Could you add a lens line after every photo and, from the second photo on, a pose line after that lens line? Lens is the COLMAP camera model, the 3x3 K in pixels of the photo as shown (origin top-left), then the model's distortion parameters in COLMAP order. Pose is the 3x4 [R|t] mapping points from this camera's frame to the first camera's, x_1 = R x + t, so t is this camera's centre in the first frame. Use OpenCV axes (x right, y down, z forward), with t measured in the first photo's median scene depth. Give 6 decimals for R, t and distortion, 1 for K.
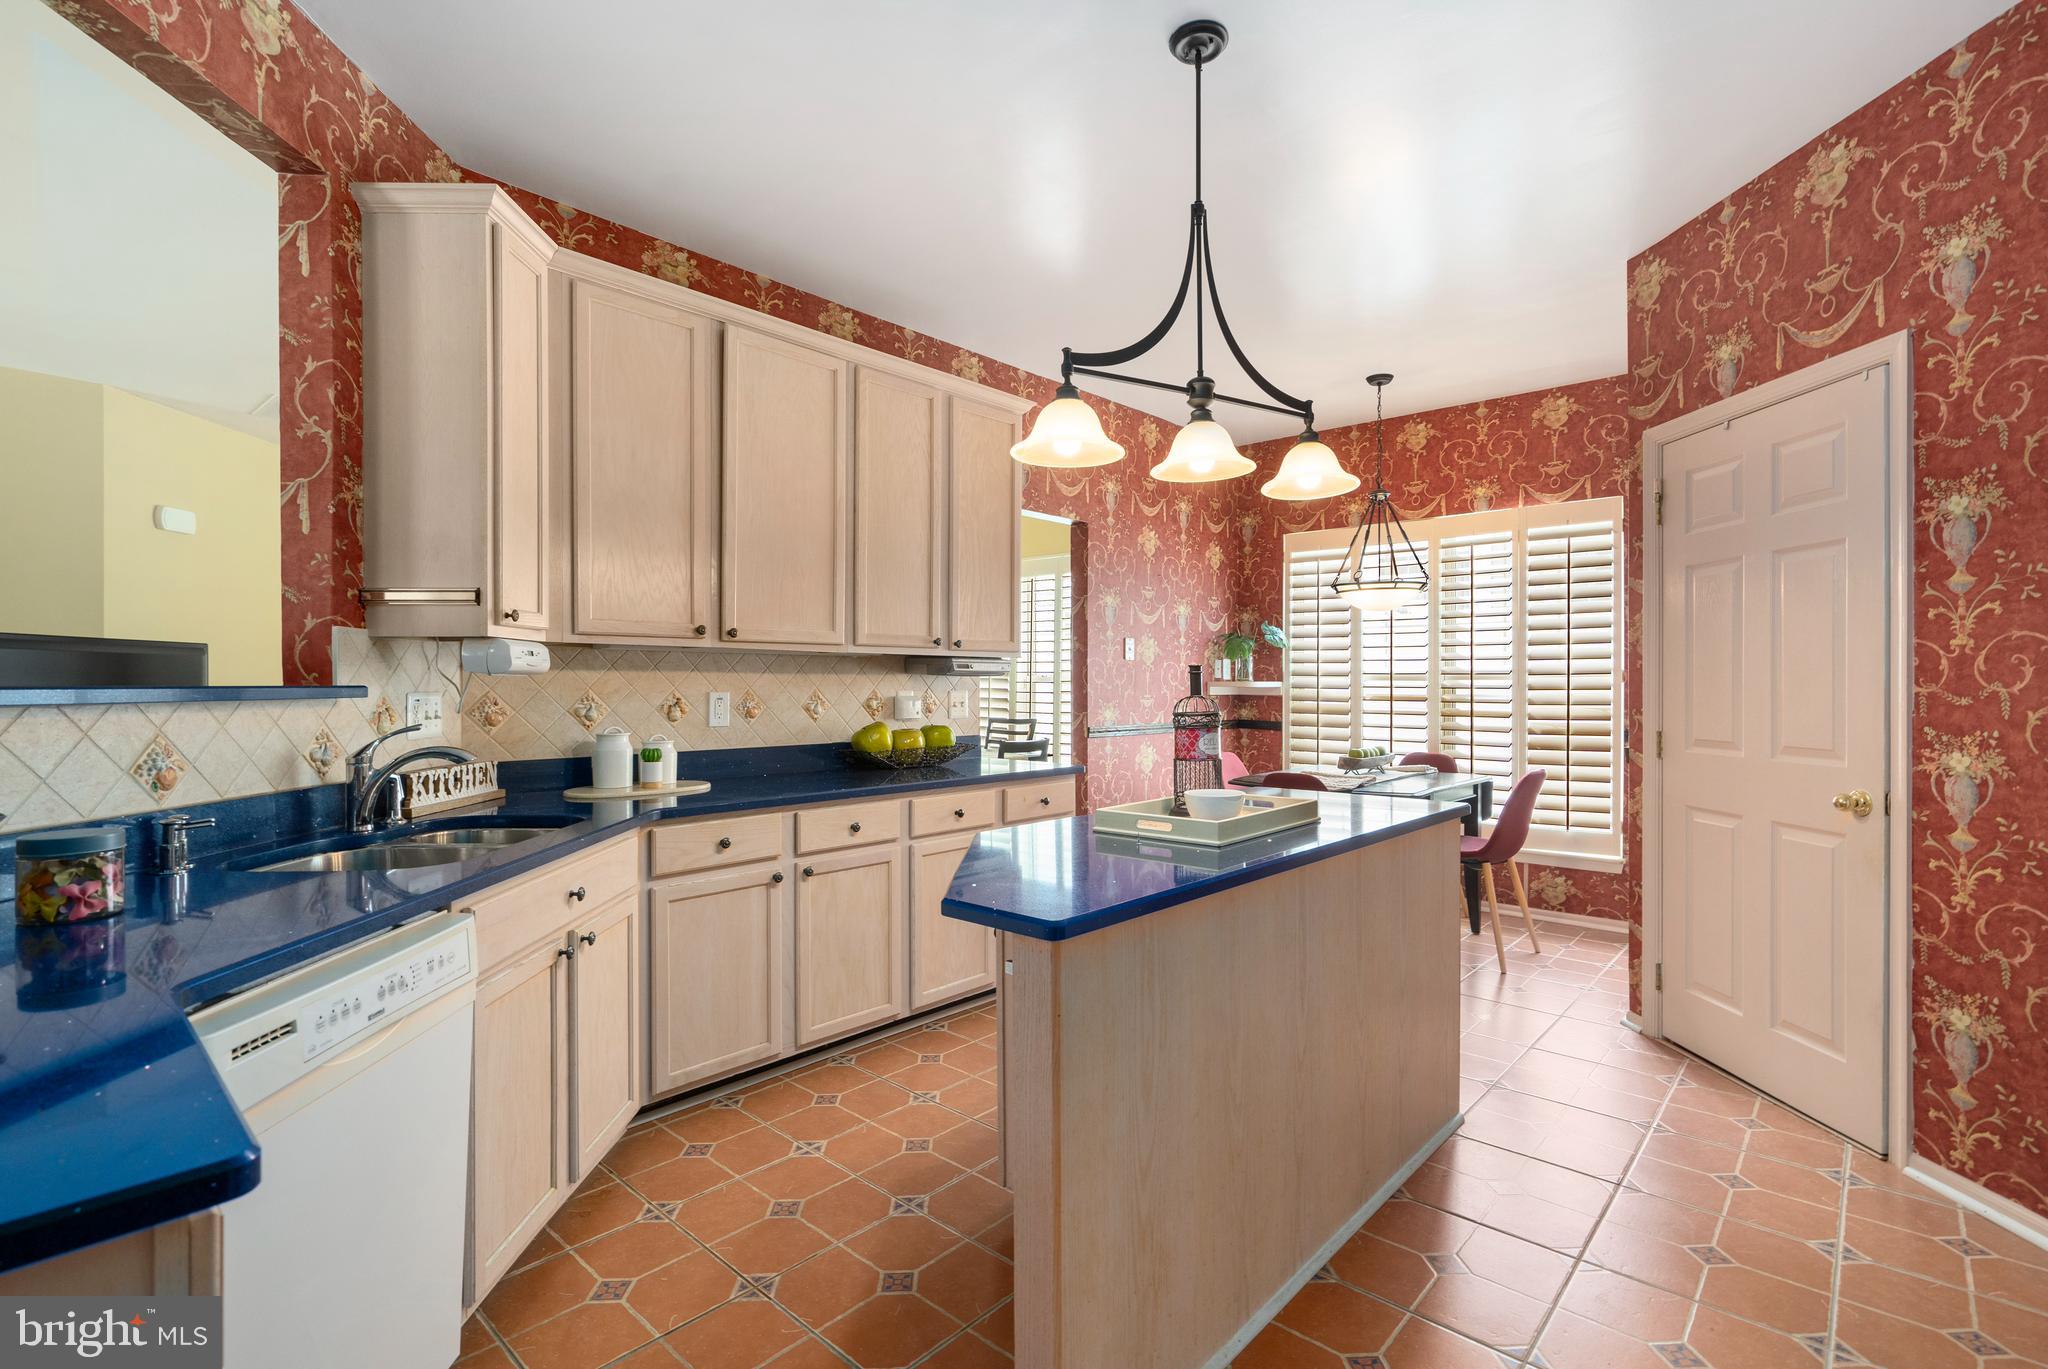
lens RADIAL K [[955.0, 0, 1022.3], [0, 955.0, 684.4], [0, 0, 1]] dist [-0.004635, 0.001070]
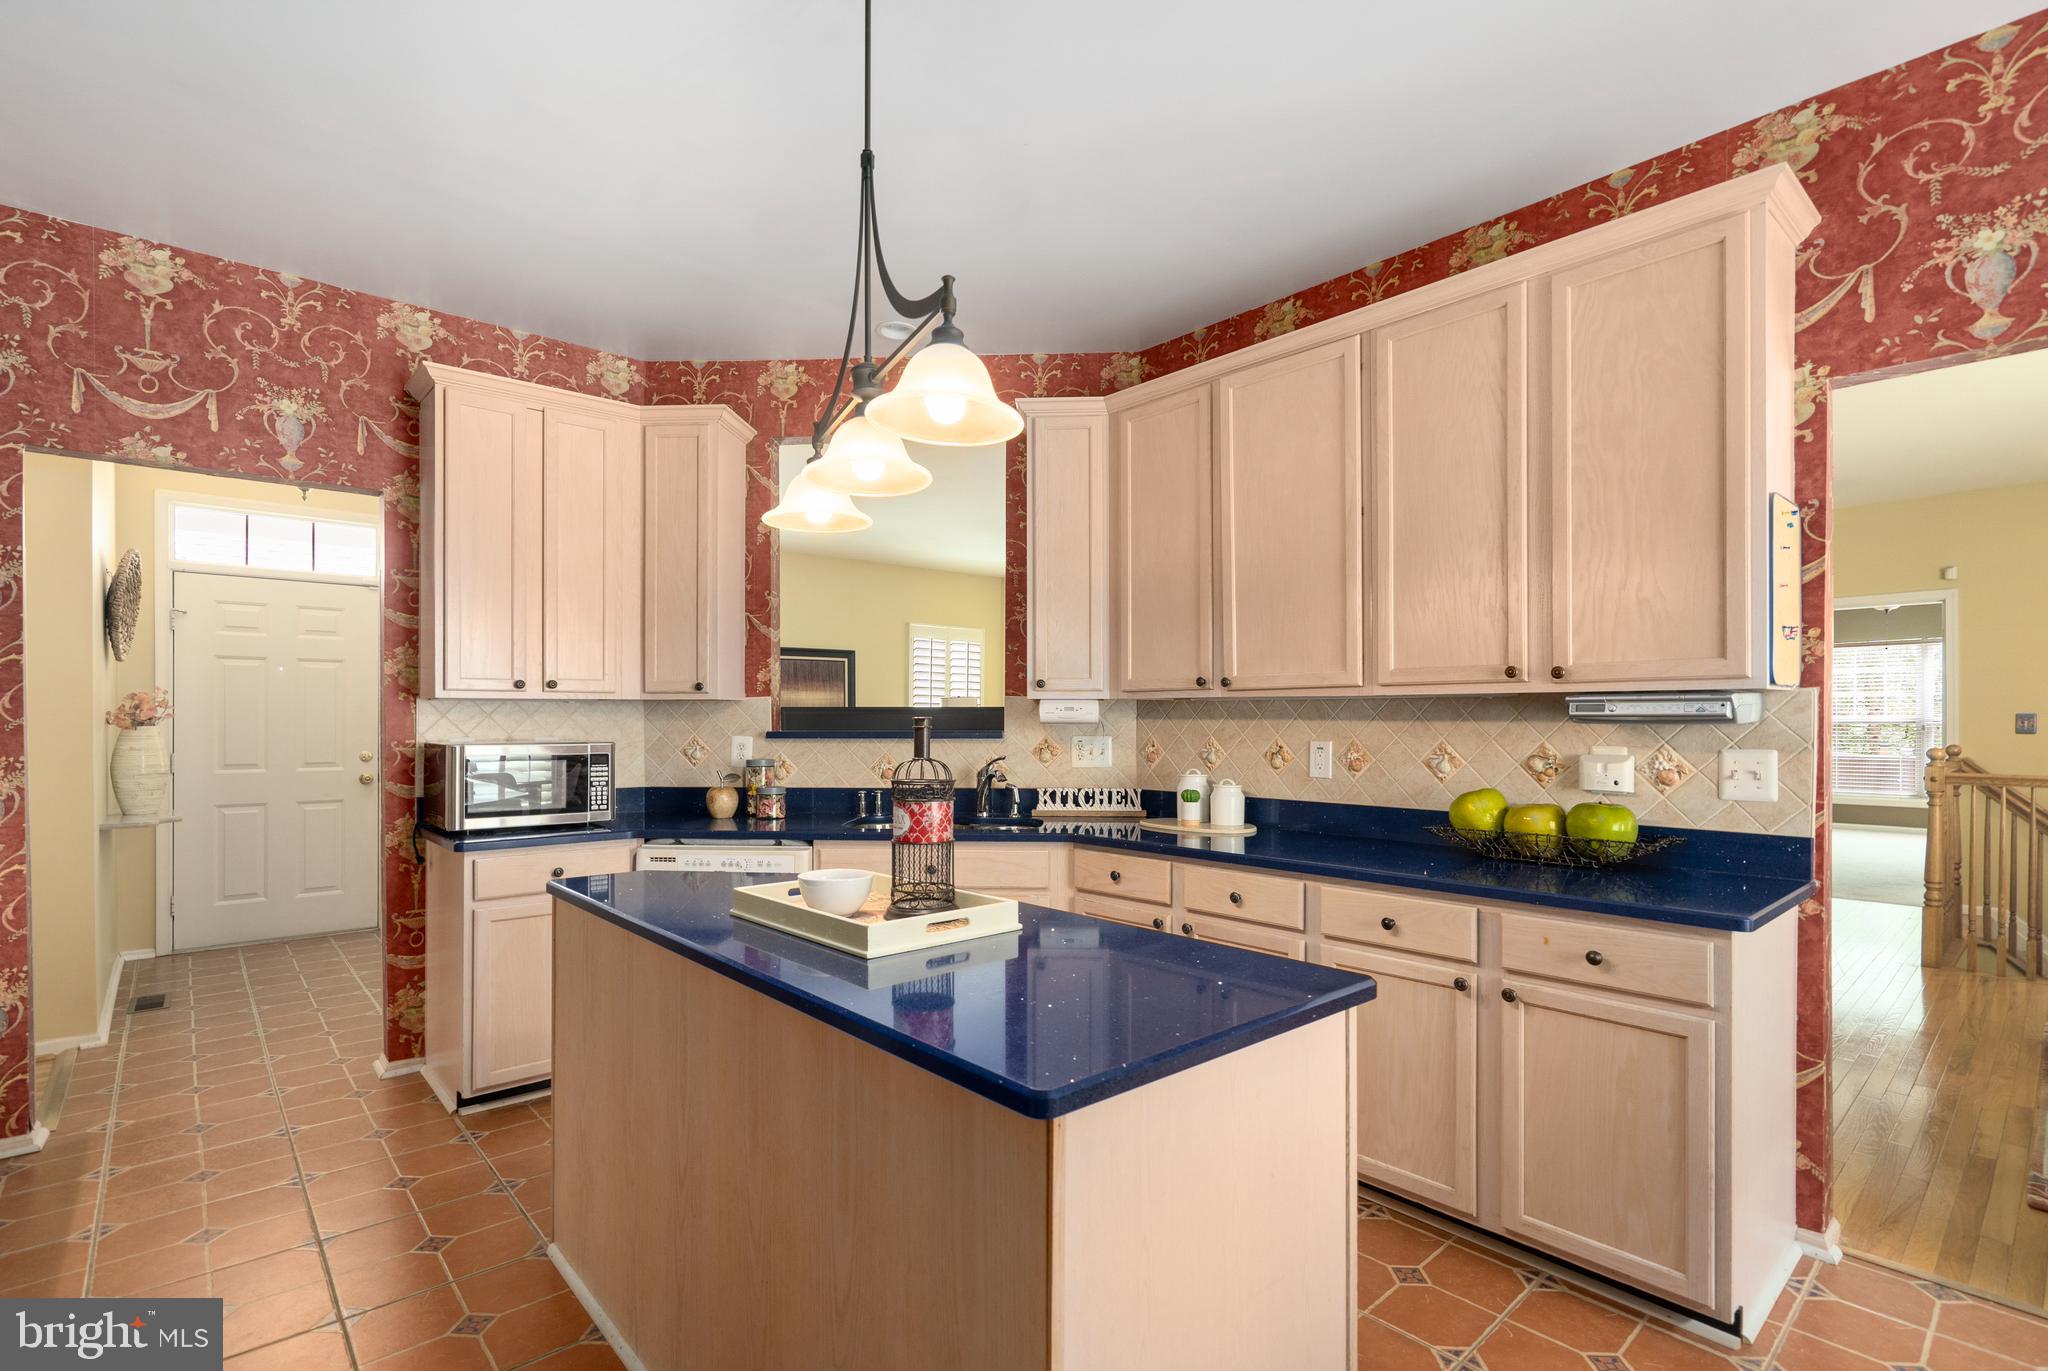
lens RADIAL K [[955.0, 0, 1002.6], [0, 955.0, 719.5], [0, 0, 1]] dist [-0.004635, 0.001070]
pose [[-0.108050, 0.000011, -0.994145, 0.690069], [-0.000674, 1.000000, 0.000085, -0.014067], [0.994145, 0.000679, -0.108050, 0.837978]]
